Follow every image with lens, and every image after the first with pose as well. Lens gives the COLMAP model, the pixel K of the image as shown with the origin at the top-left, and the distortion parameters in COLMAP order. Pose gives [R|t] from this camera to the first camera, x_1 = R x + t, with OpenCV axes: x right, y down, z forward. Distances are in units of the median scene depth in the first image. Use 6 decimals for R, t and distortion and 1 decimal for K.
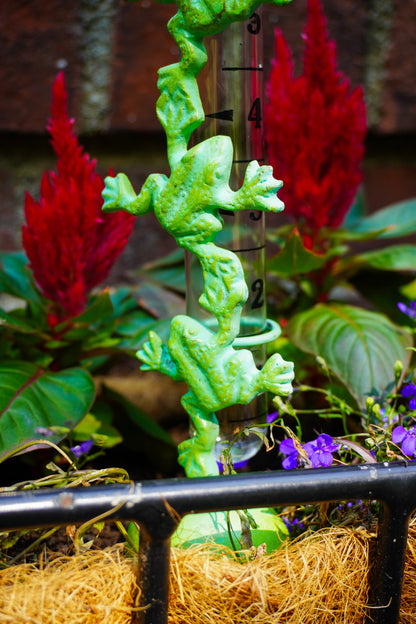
lens RADIAL K [[969.2, 0, 217.6], [0, 969.2, 309.9], [0, 0, 1]] dist [0.012606, 0.000000]
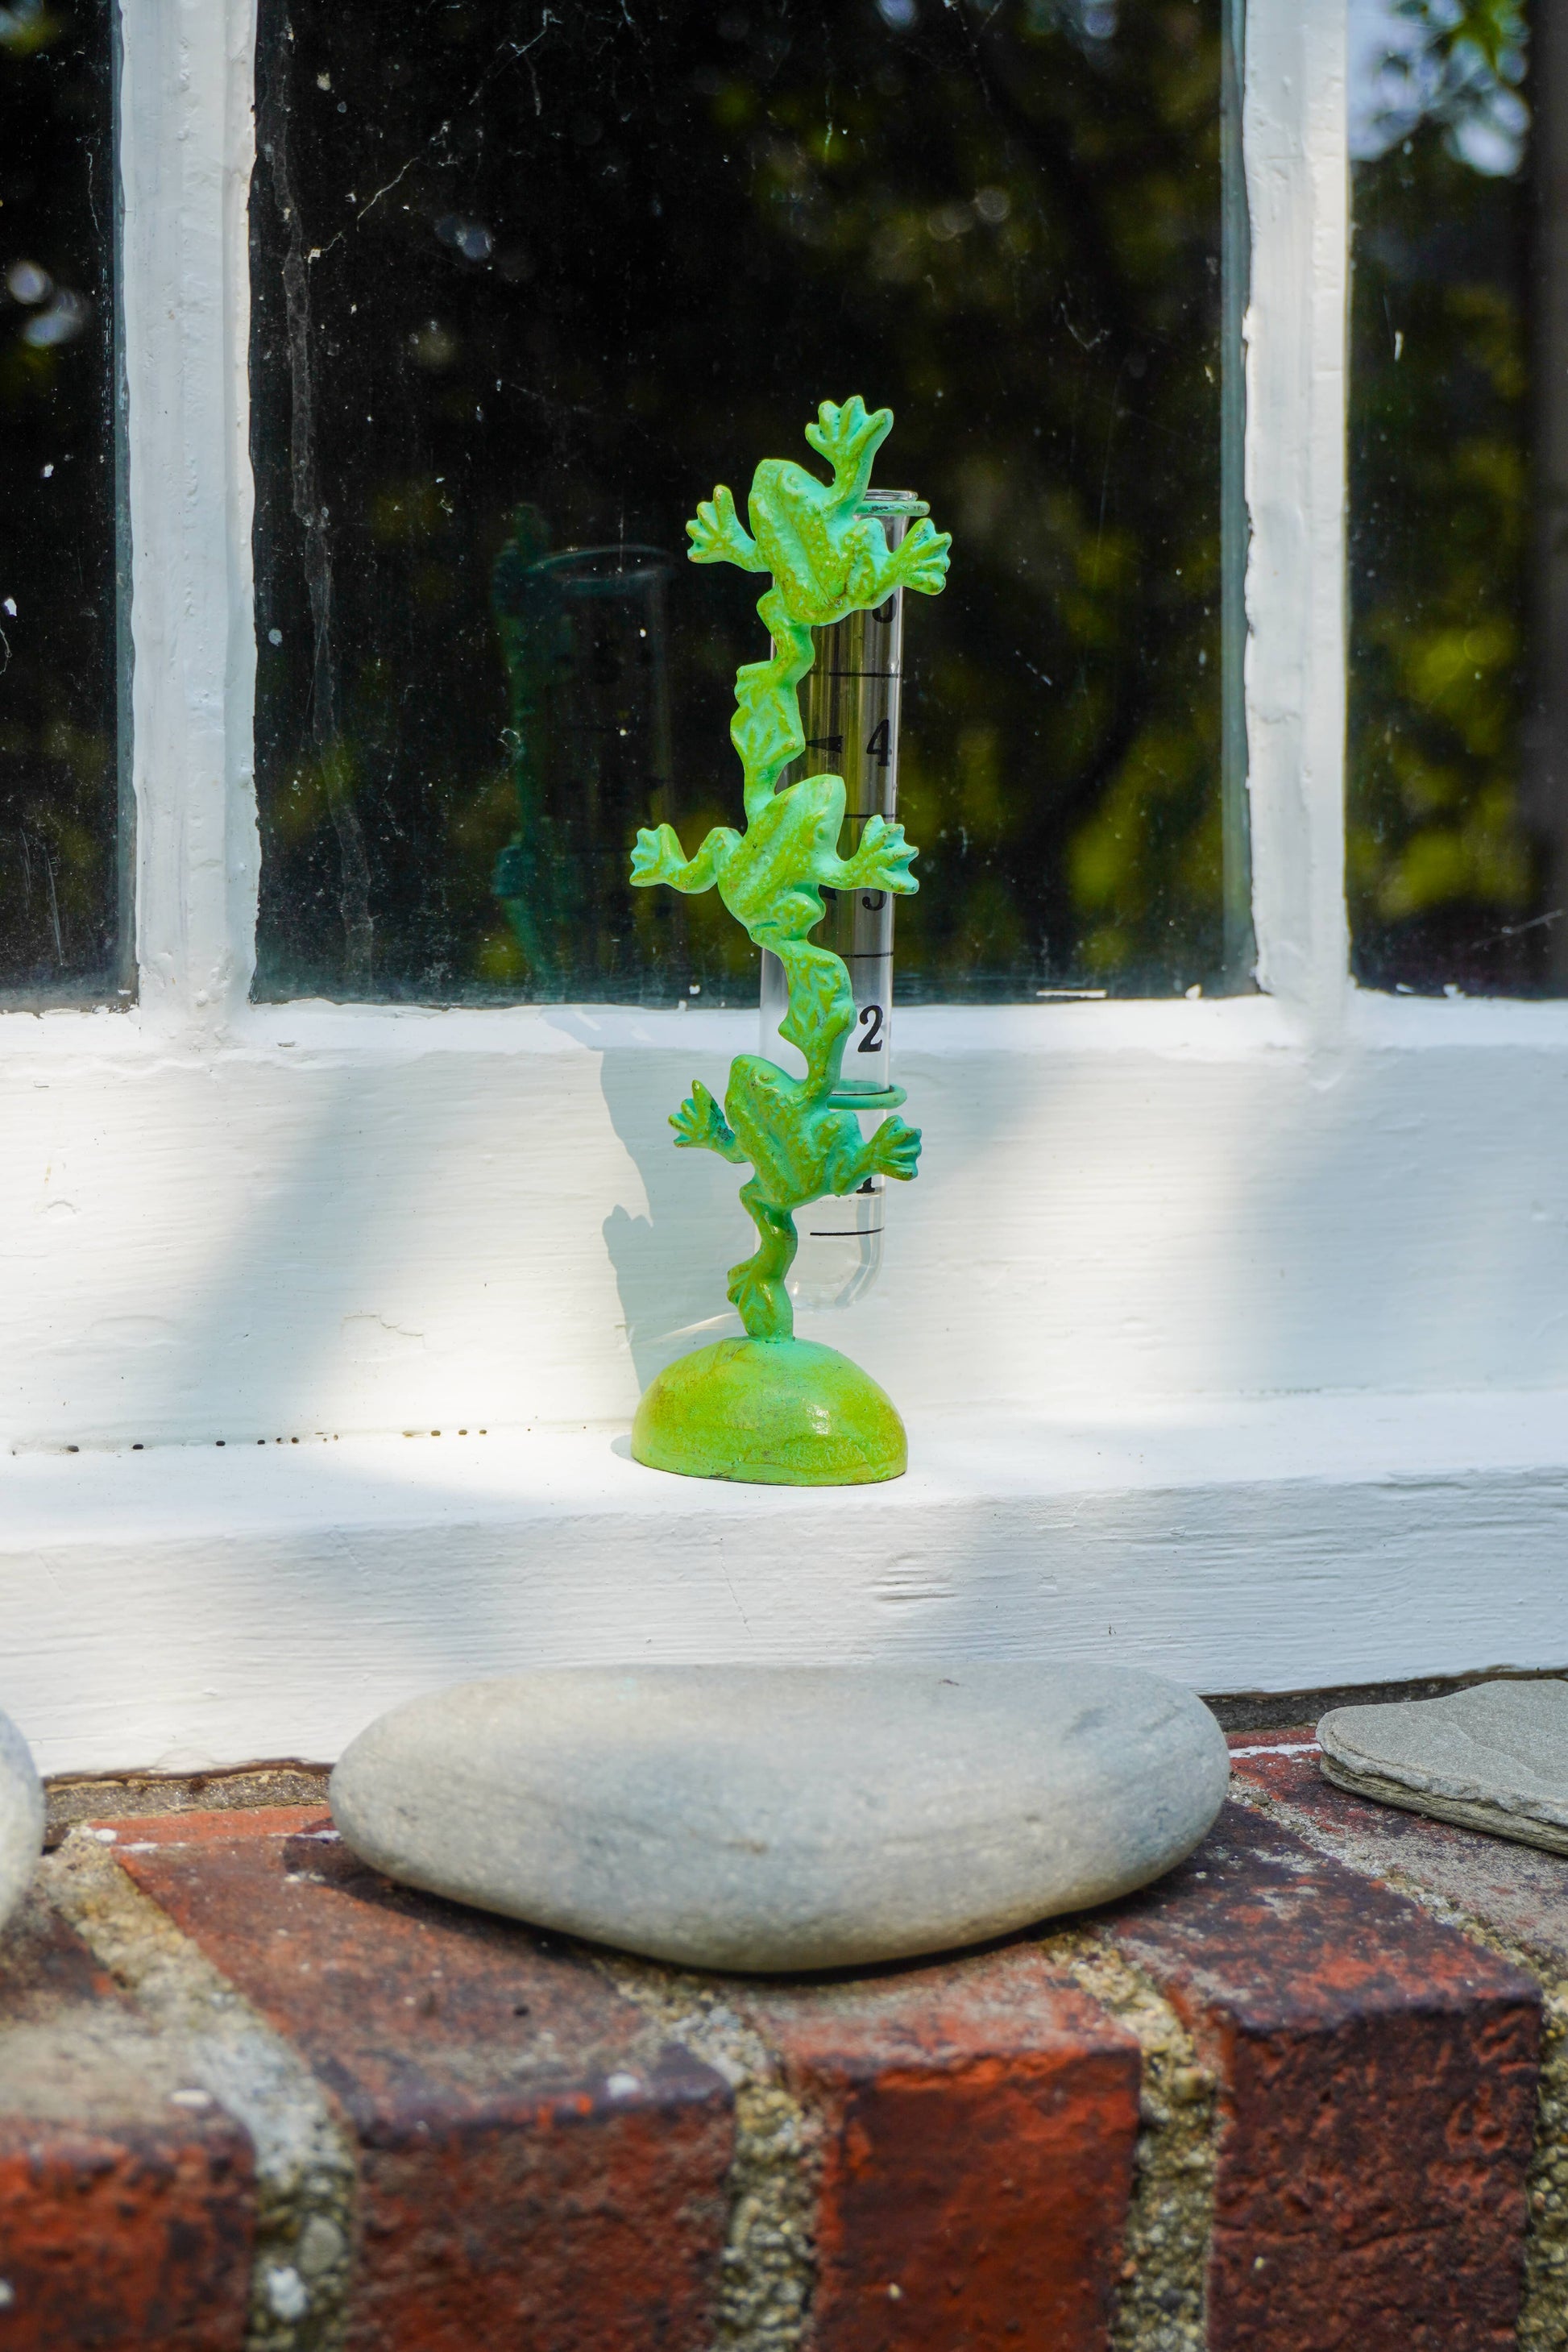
lens RADIAL K [[4316.4, 0, 780.4], [0, 4316.4, 1123.3], [0, 0, 1]] dist [0.032257, 0.000000]
pose [[0.998219, 0.057781, 0.014844, -0.057682], [-0.056204, 0.994288, -0.090738, 0.313309], [-0.020002, 0.089742, 0.995764, -1.837082]]
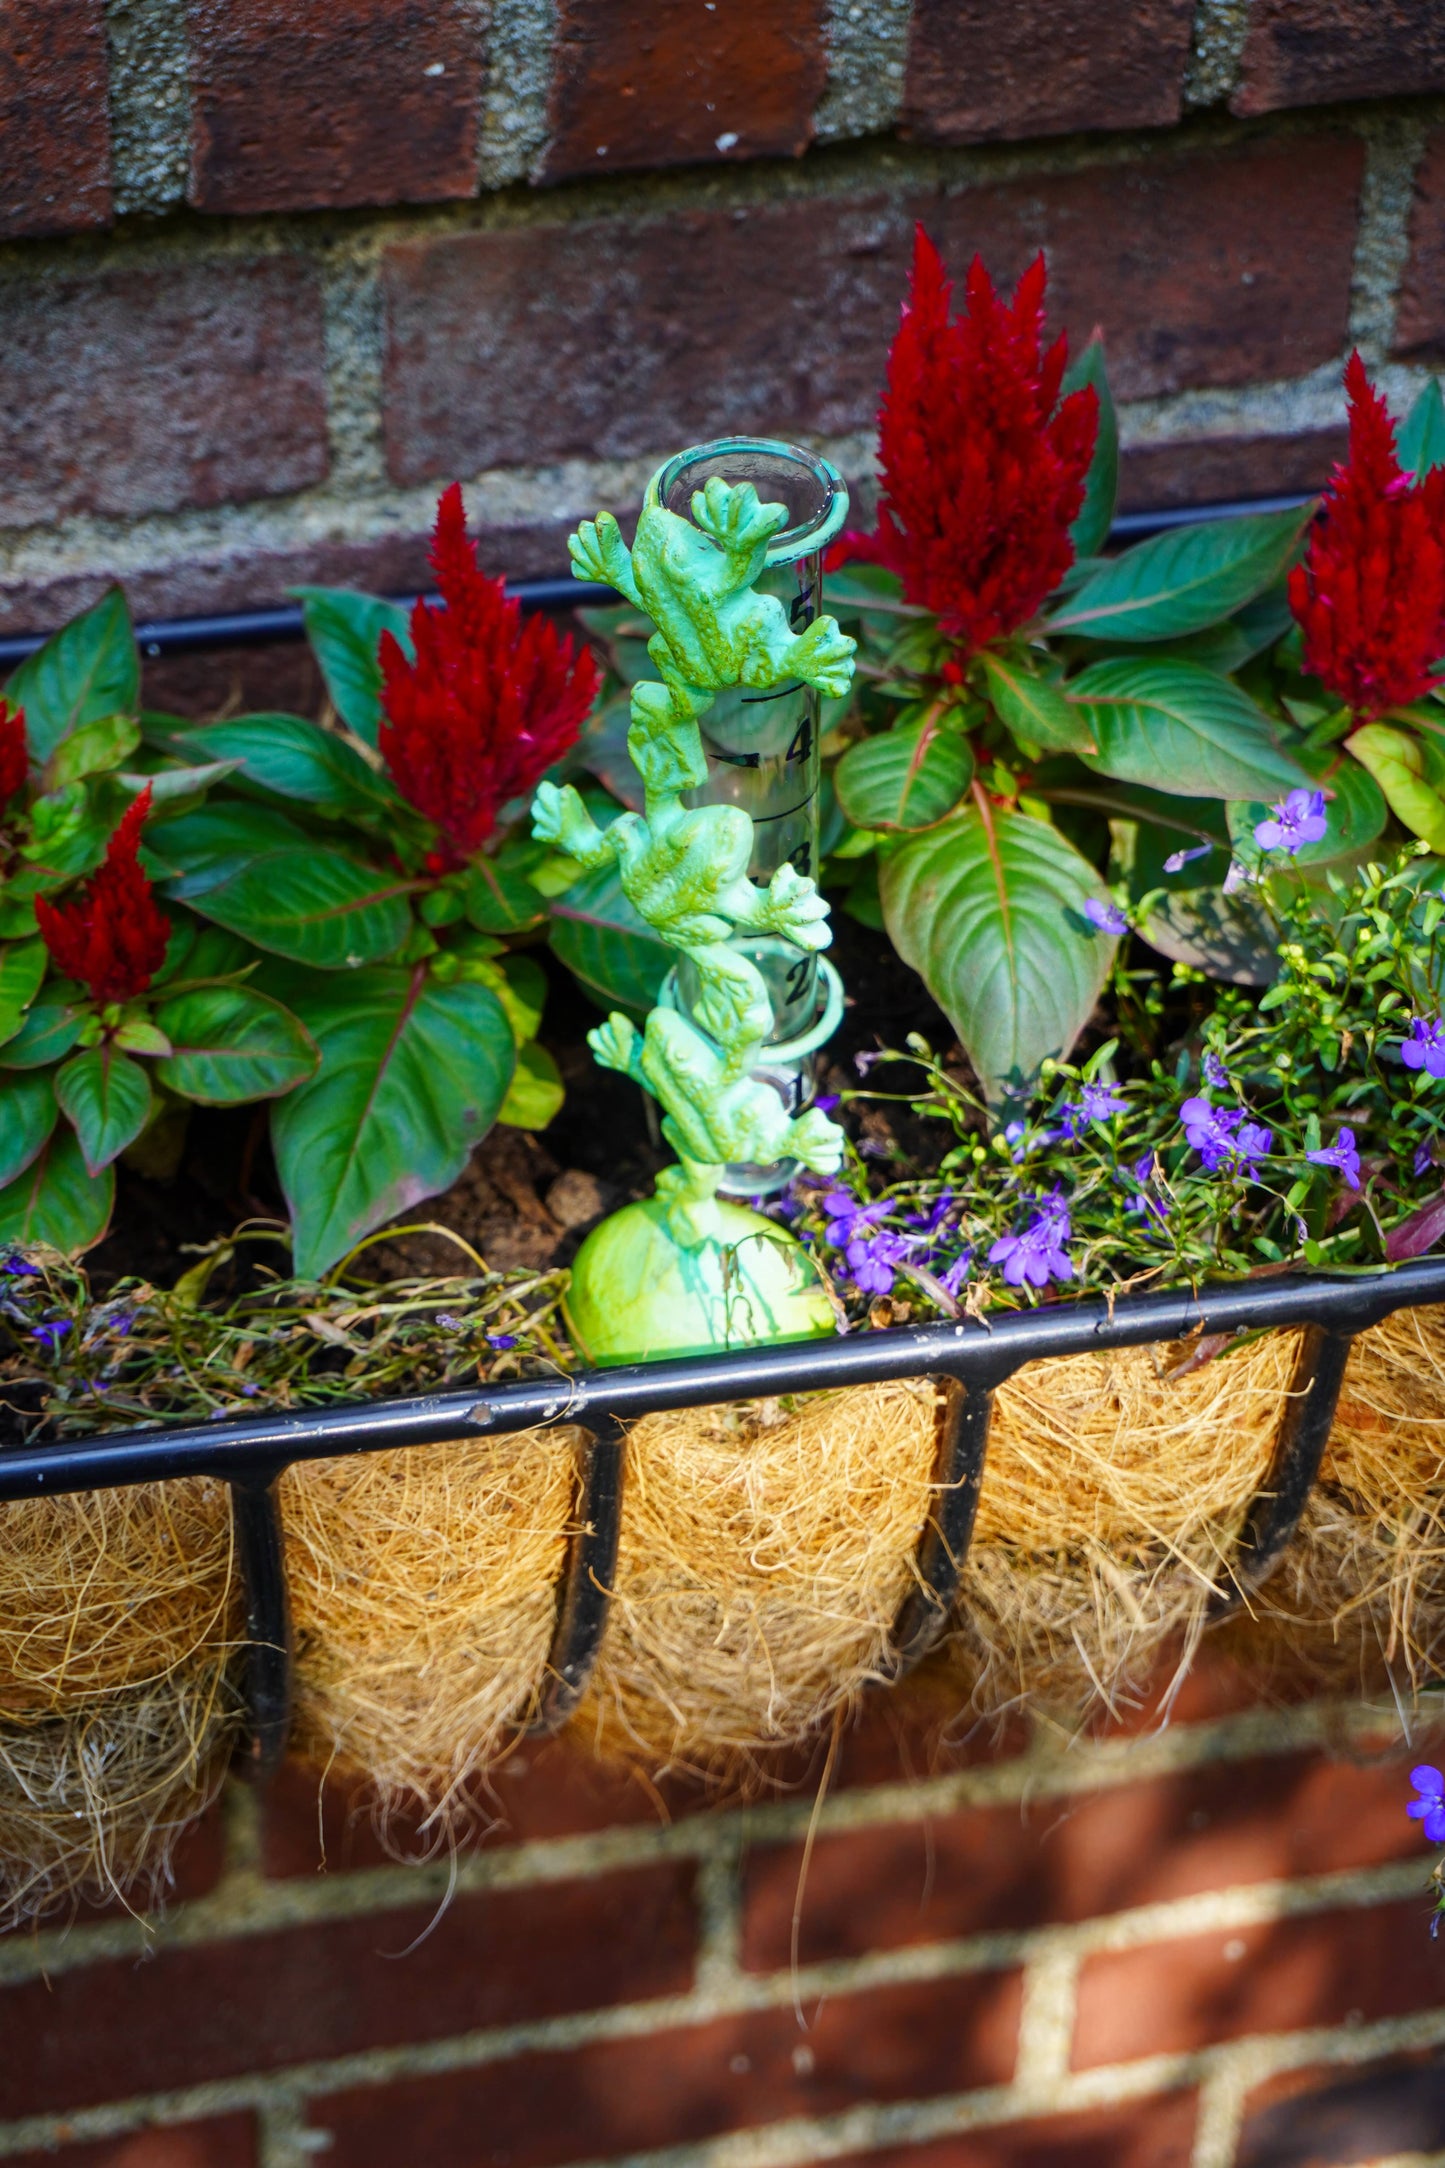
lens RADIAL K [[4897.7, 0, 719.3], [0, 4897.7, 1074.9], [0, 0, 1]] dist [0.001349, 0.000000]
pose [[0.996455, 0.068435, -0.048934, 0.148216], [-0.032212, 0.847669, 0.529546, -1.590081], [0.077720, -0.526092, 0.846869, -1.583980]]
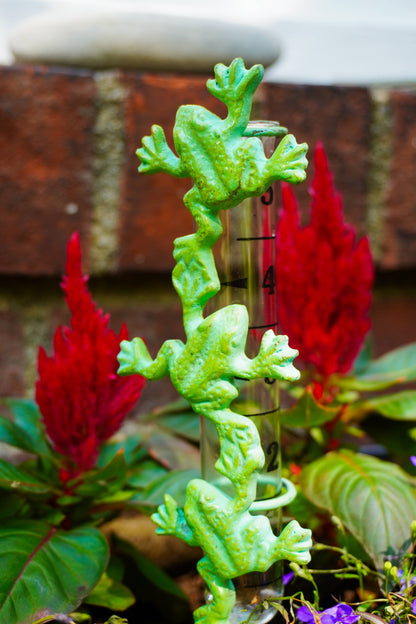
lens RADIAL K [[969.2, 0, 219.2], [0, 969.2, 307.2], [0, 0, 1]] dist [0.012606, 0.000000]
pose [[0.999942, -0.006518, 0.008547, -0.022762], [0.007348, 0.994870, -0.100899, -0.072866], [-0.007845, 0.100956, 0.994860, -0.011394]]
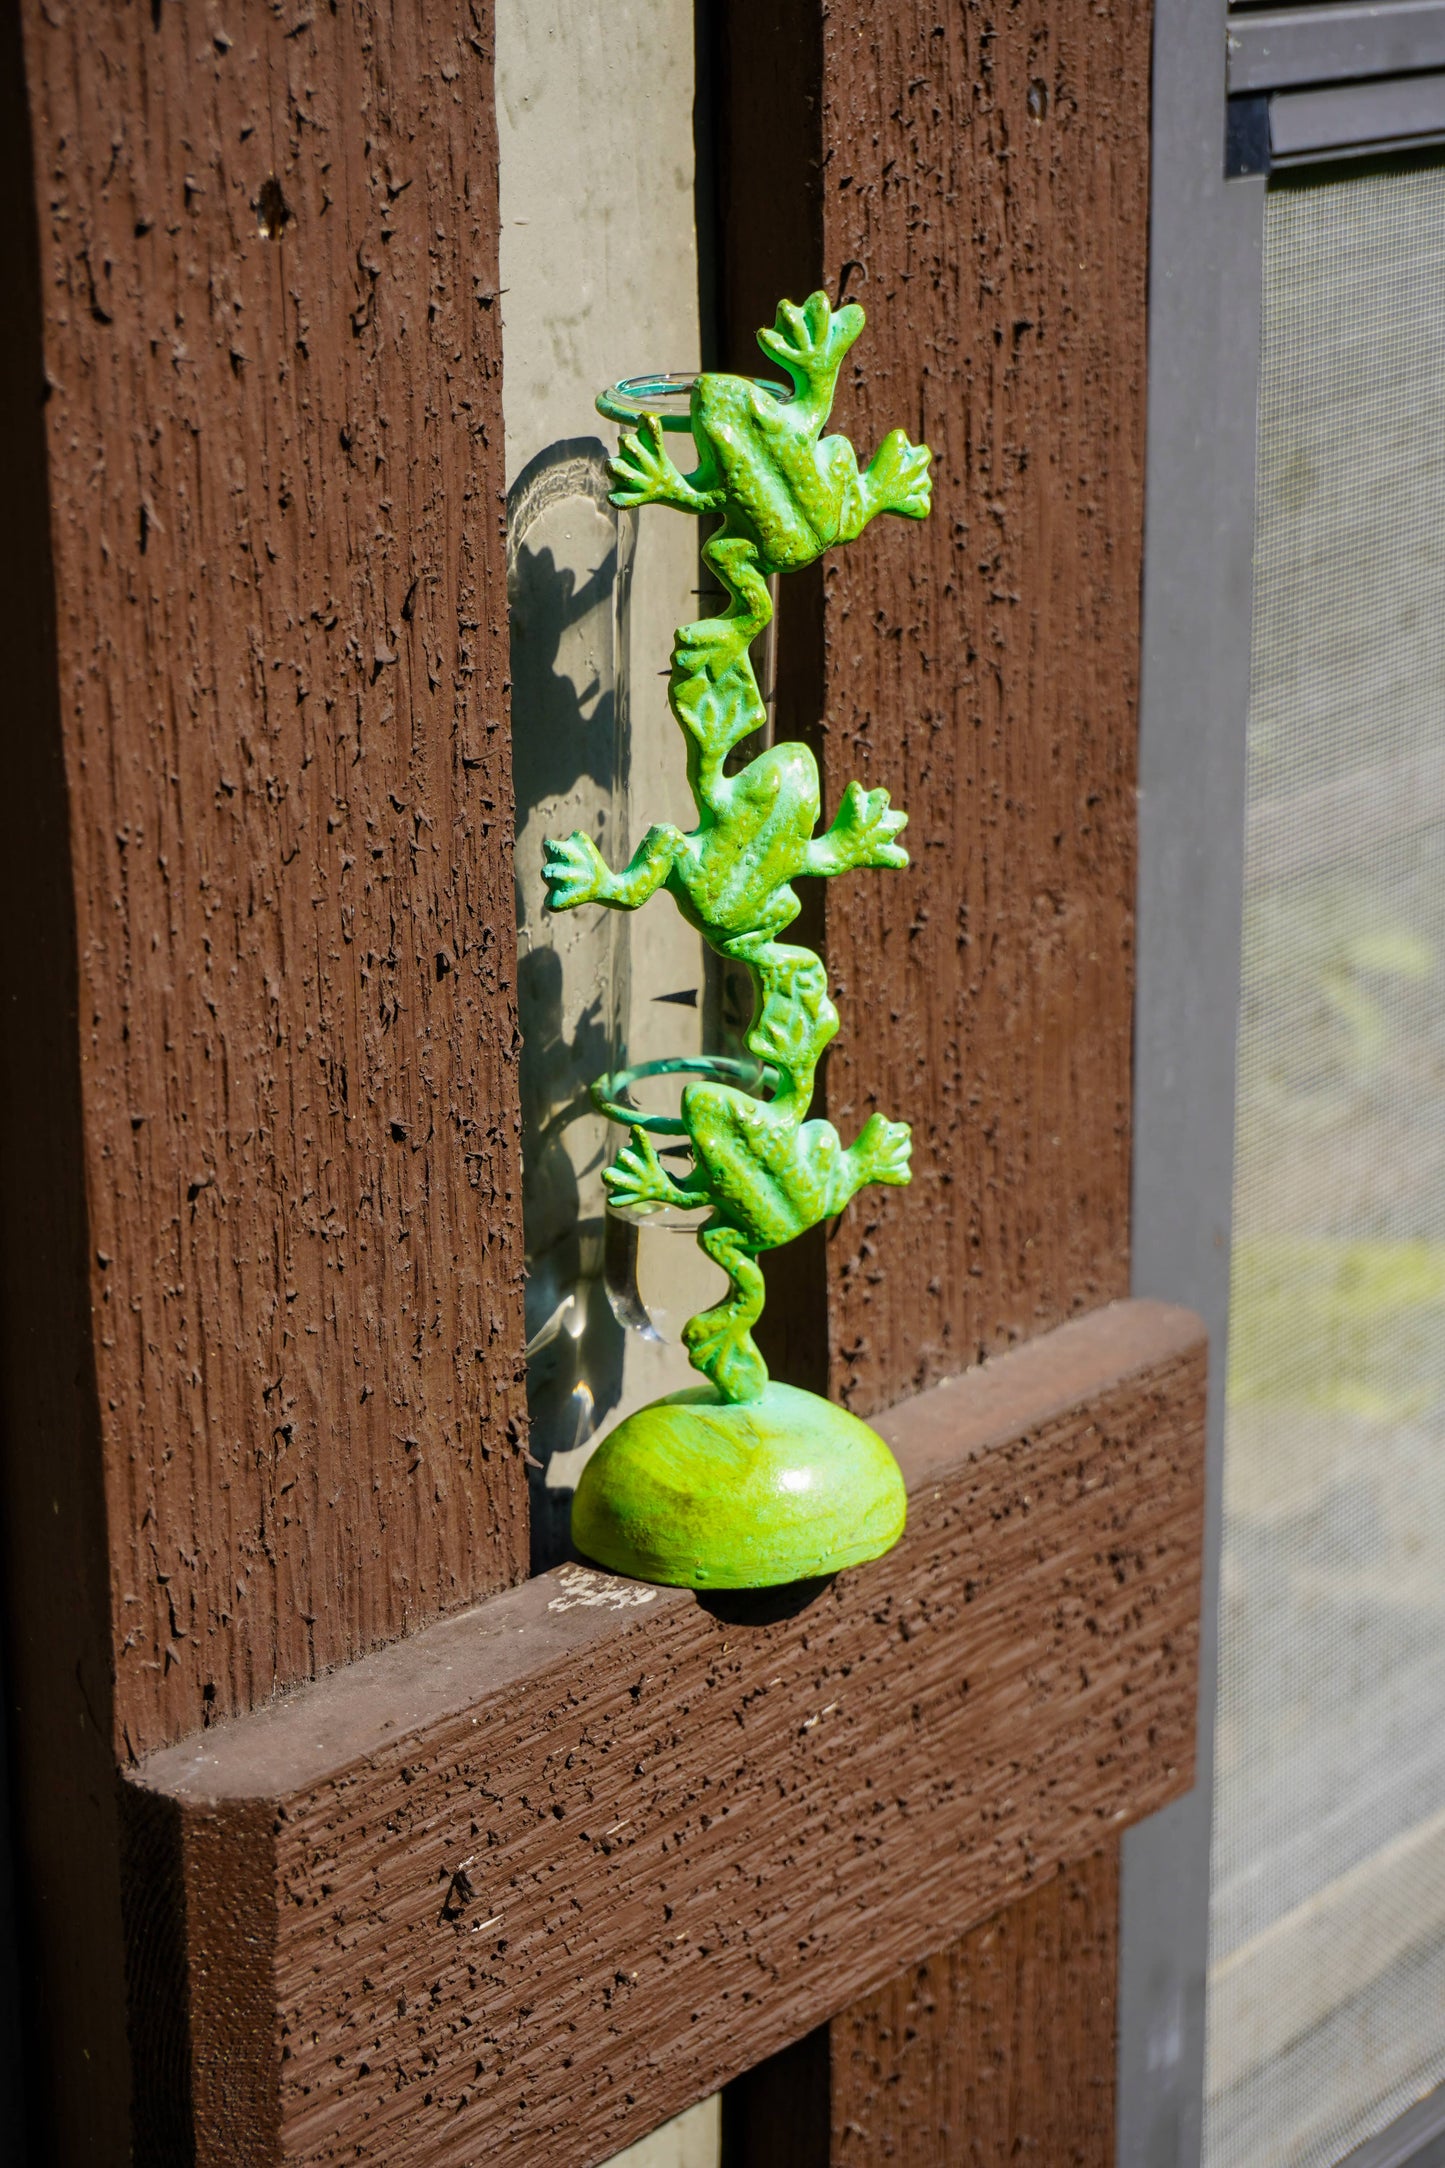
lens RADIAL K [[4897.7, 0, 798.5], [0, 4897.7, 1134.1], [0, 0, 1]] dist [0.001349, 0.000000]
pose [[0.631694, -0.208602, 0.746625, -2.044276], [0.124881, 0.977919, 0.167566, -0.415445], [-0.765093, -0.012611, 0.643796, -0.757708]]
